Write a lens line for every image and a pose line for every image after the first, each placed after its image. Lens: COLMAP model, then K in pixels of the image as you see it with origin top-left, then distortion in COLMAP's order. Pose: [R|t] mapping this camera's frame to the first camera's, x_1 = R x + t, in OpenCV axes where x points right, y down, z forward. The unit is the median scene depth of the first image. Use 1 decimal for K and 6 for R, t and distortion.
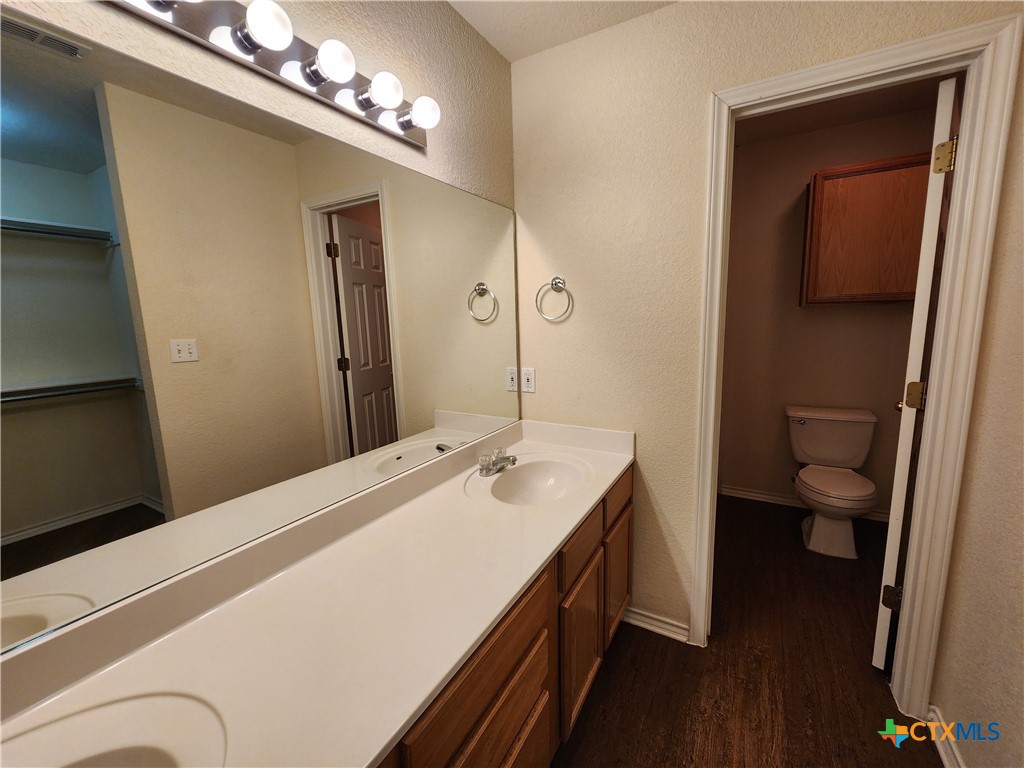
lens RADIAL K [[417.2, 0, 515.0], [0, 417.2, 379.5], [0, 0, 1]] dist [0.001701, -0.000496]
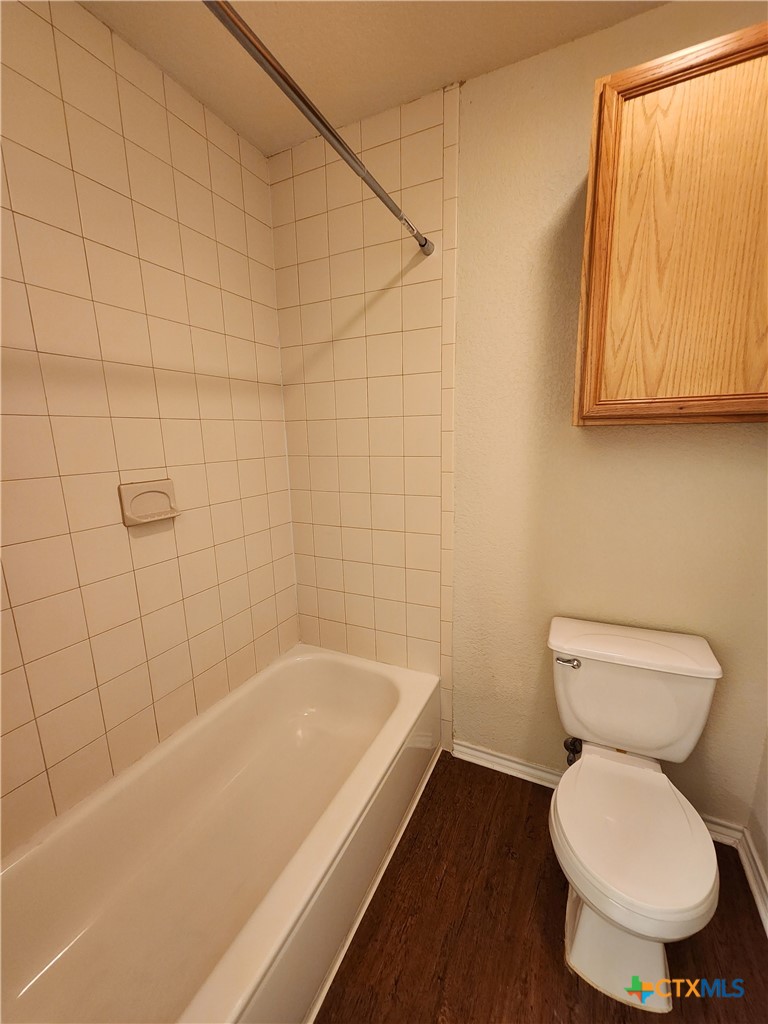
lens RADIAL K [[417.2, 0, 384.0], [0, 417.2, 512.0], [0, 0, 1]] dist [0.001701, -0.000496]
pose [[0.997859, 0.015862, 0.063457, 0.461010], [-0.017546, 0.999506, 0.026069, -0.089216], [-0.063012, -0.027126, 0.997644, 0.566431]]
